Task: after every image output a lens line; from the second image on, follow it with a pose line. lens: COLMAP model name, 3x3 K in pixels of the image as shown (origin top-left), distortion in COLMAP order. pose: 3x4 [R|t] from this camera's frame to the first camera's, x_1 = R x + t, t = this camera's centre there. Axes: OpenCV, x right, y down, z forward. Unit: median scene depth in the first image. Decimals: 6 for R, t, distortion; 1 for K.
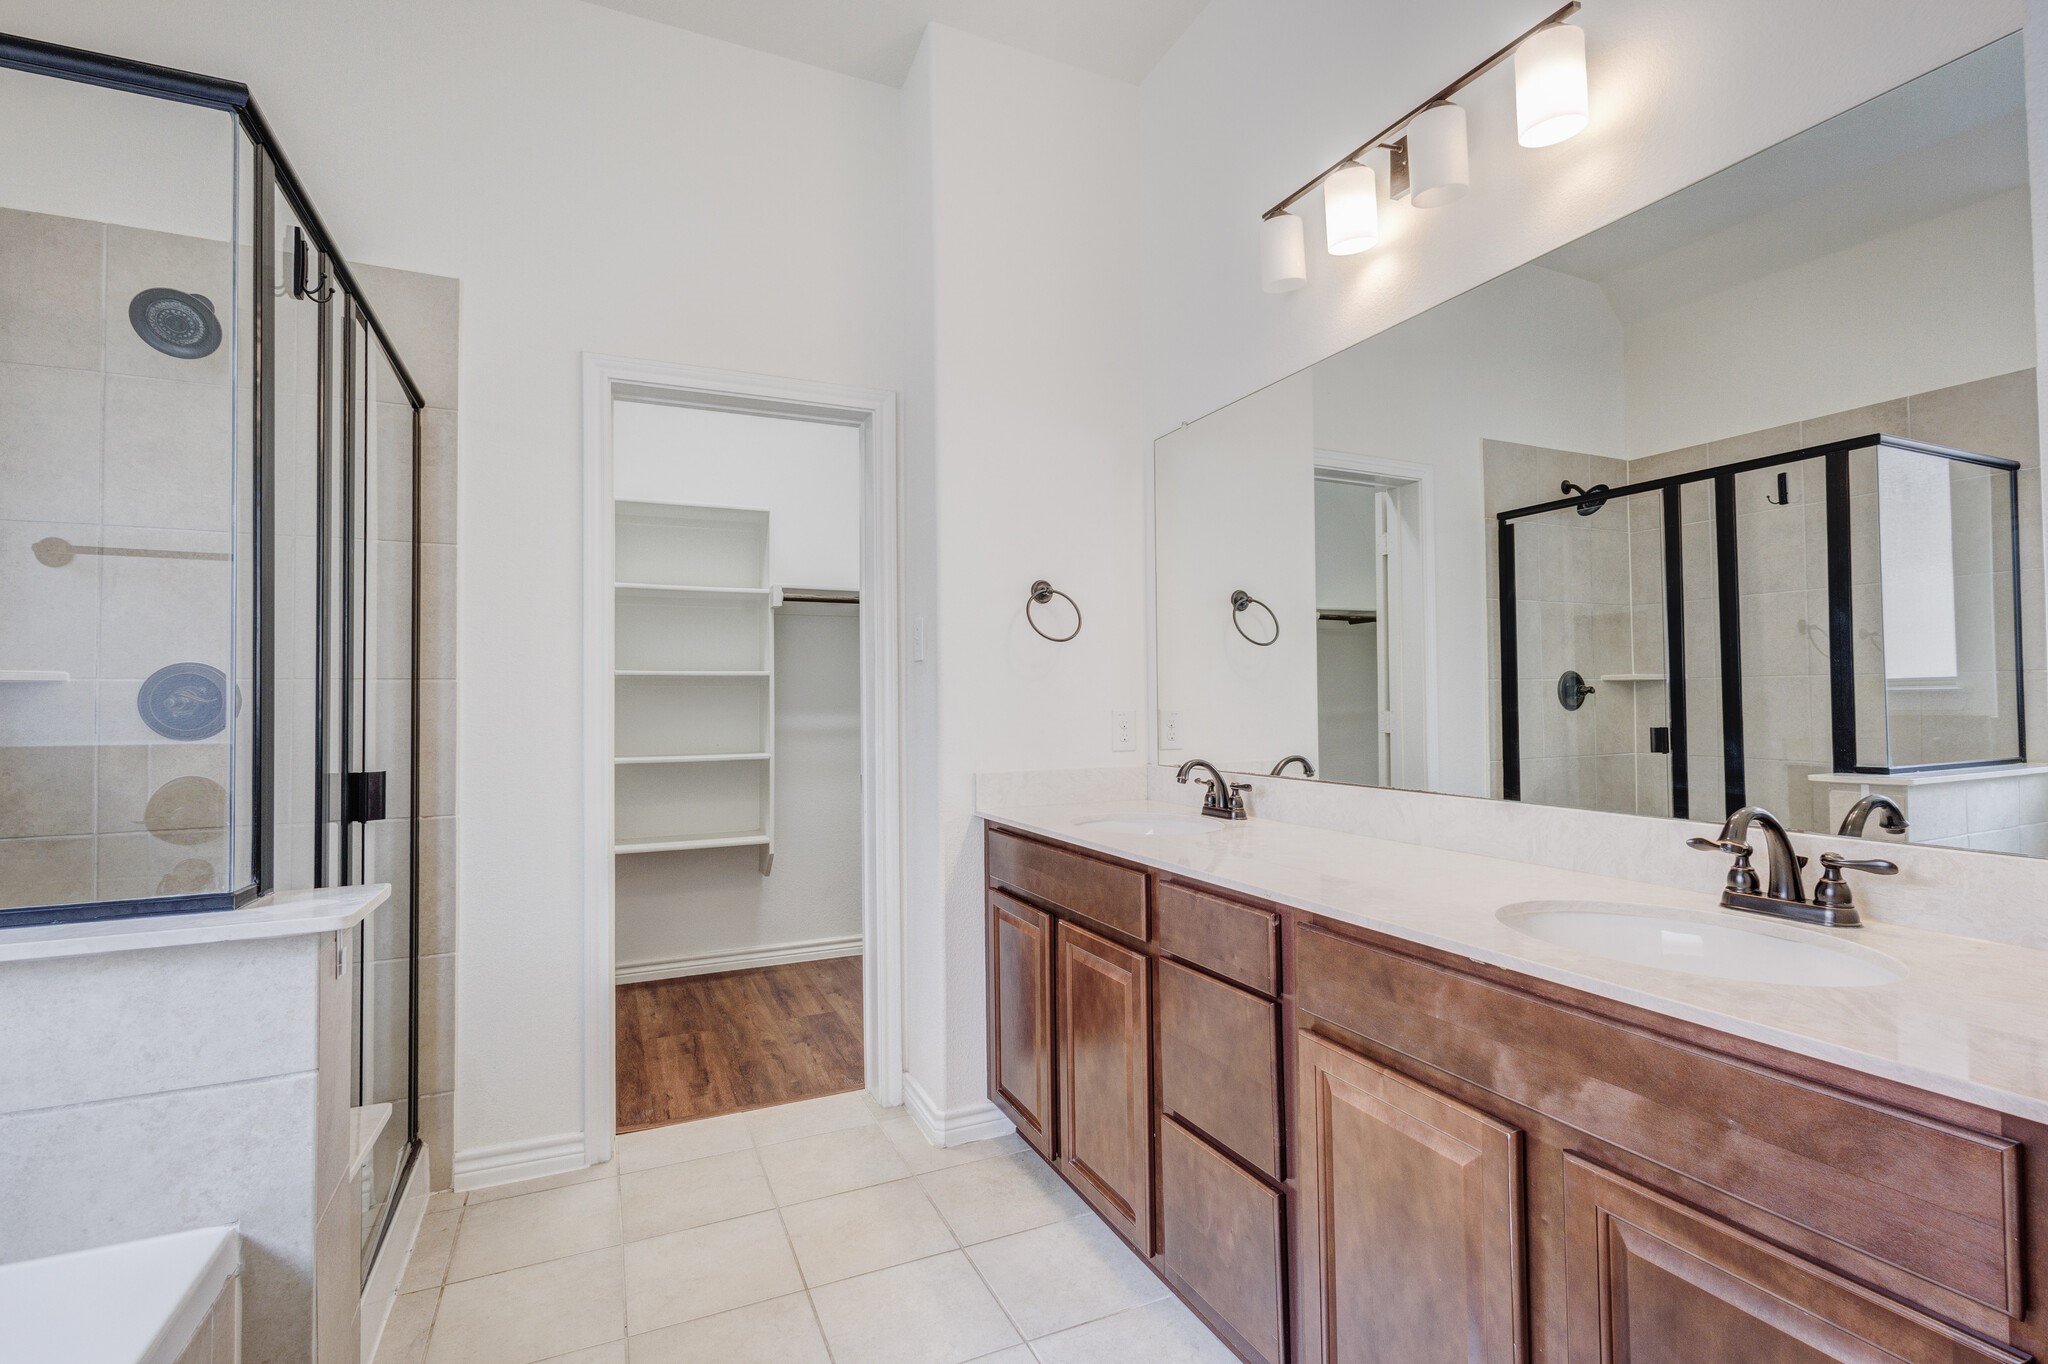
lens RADIAL K [[946.3, 0, 1027.2], [0, 946.3, 679.0], [0, 0, 1]] dist [0.012172, -0.001271]
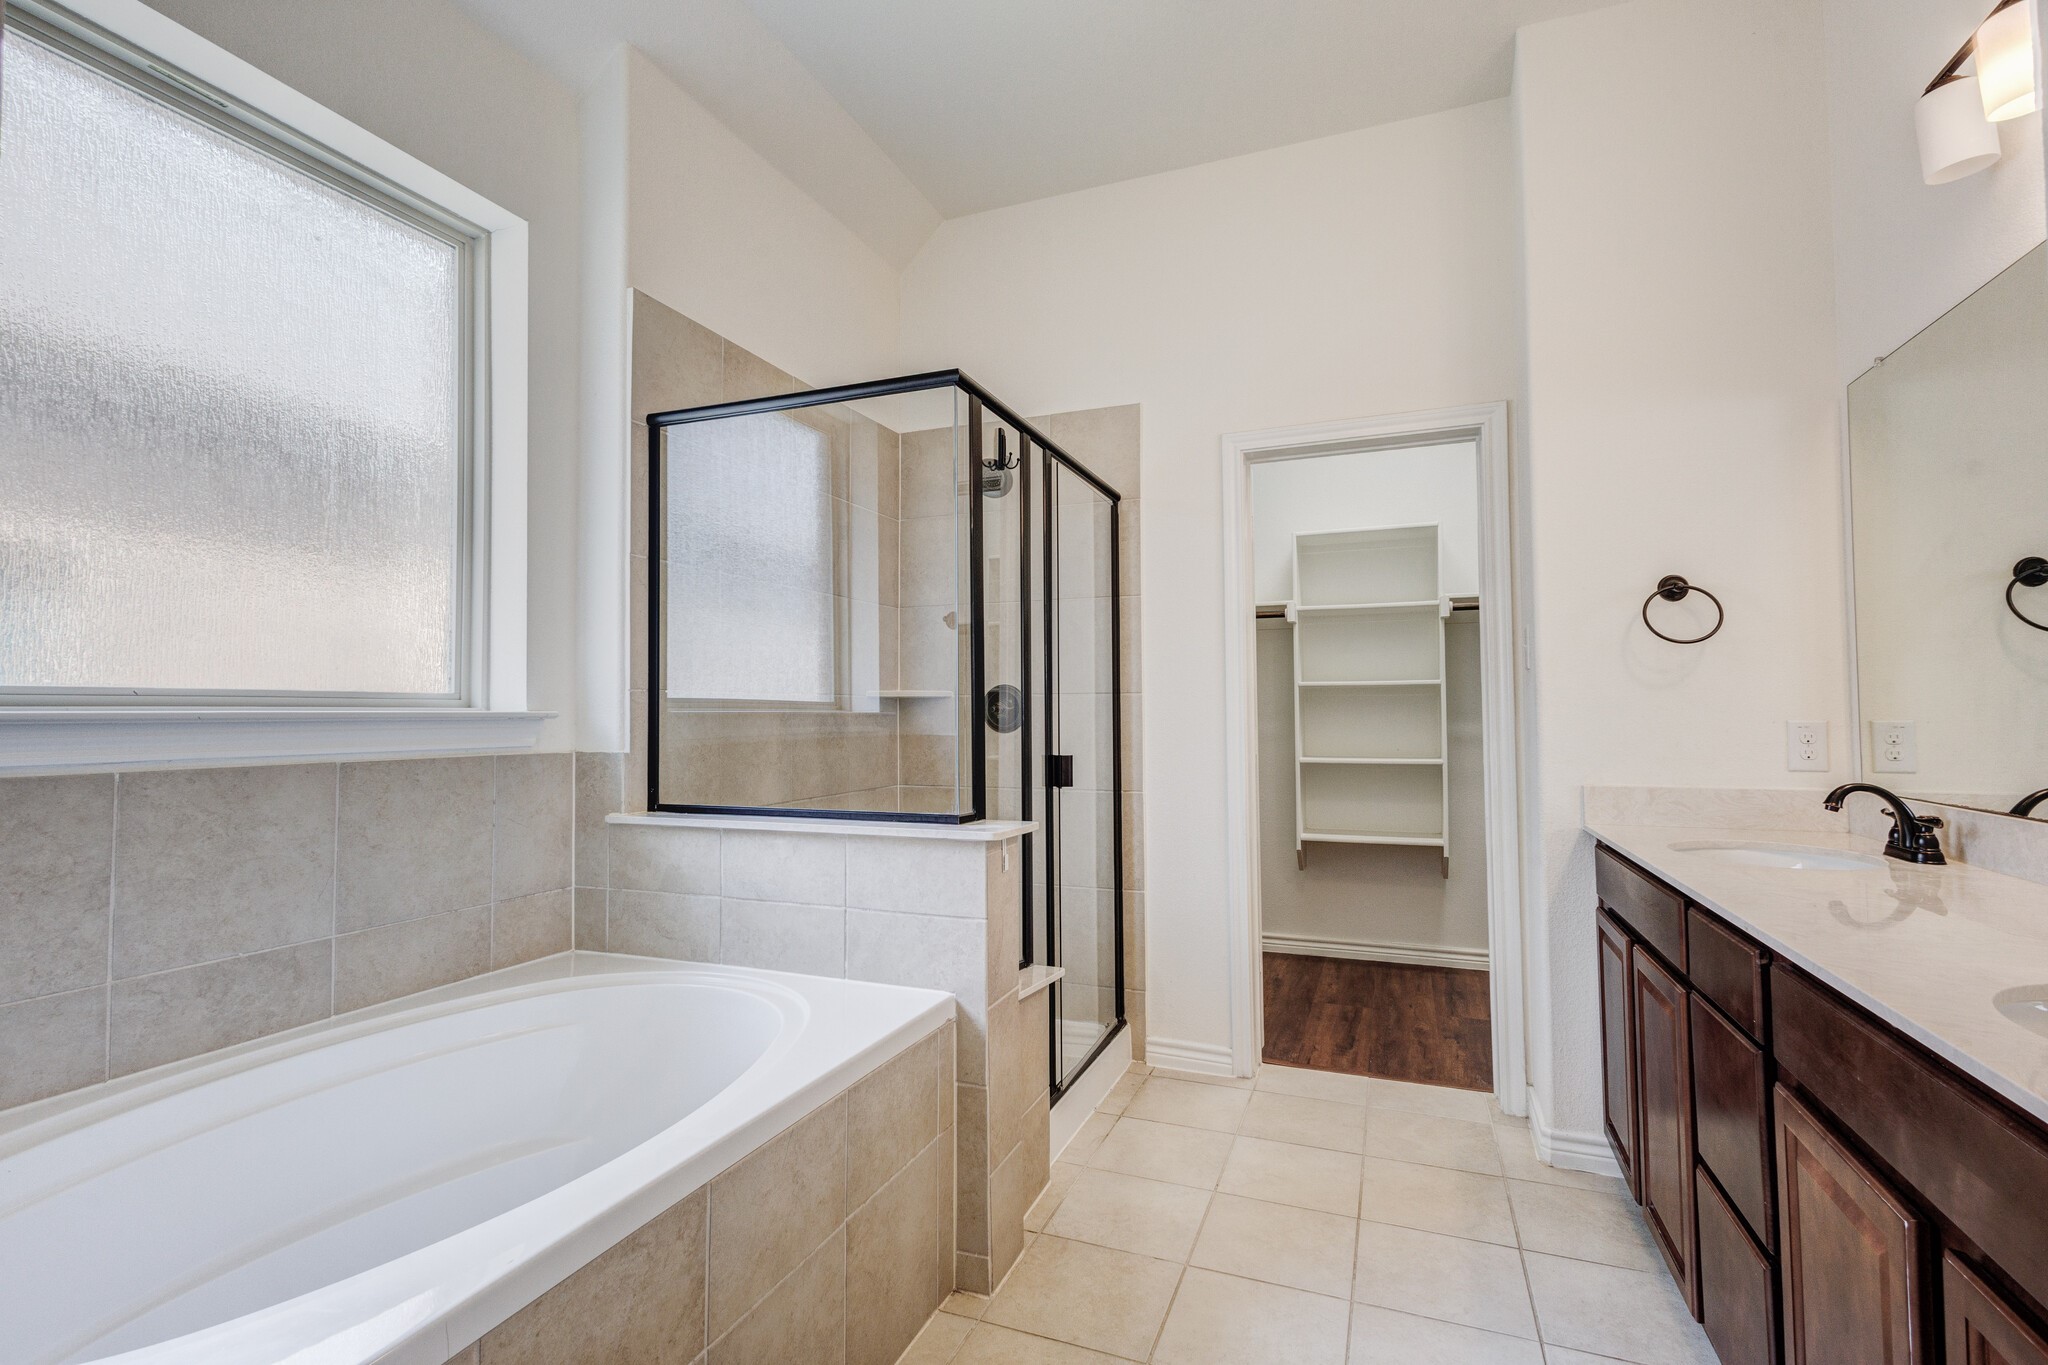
lens RADIAL K [[946.3, 0, 1027.2], [0, 946.3, 679.5], [0, 0, 1]] dist [0.012172, -0.001271]
pose [[0.694065, -0.019886, -0.719638, 0.248516], [0.015027, 0.999801, -0.013135, -0.002971], [0.719756, -0.001698, 0.694225, -0.067730]]
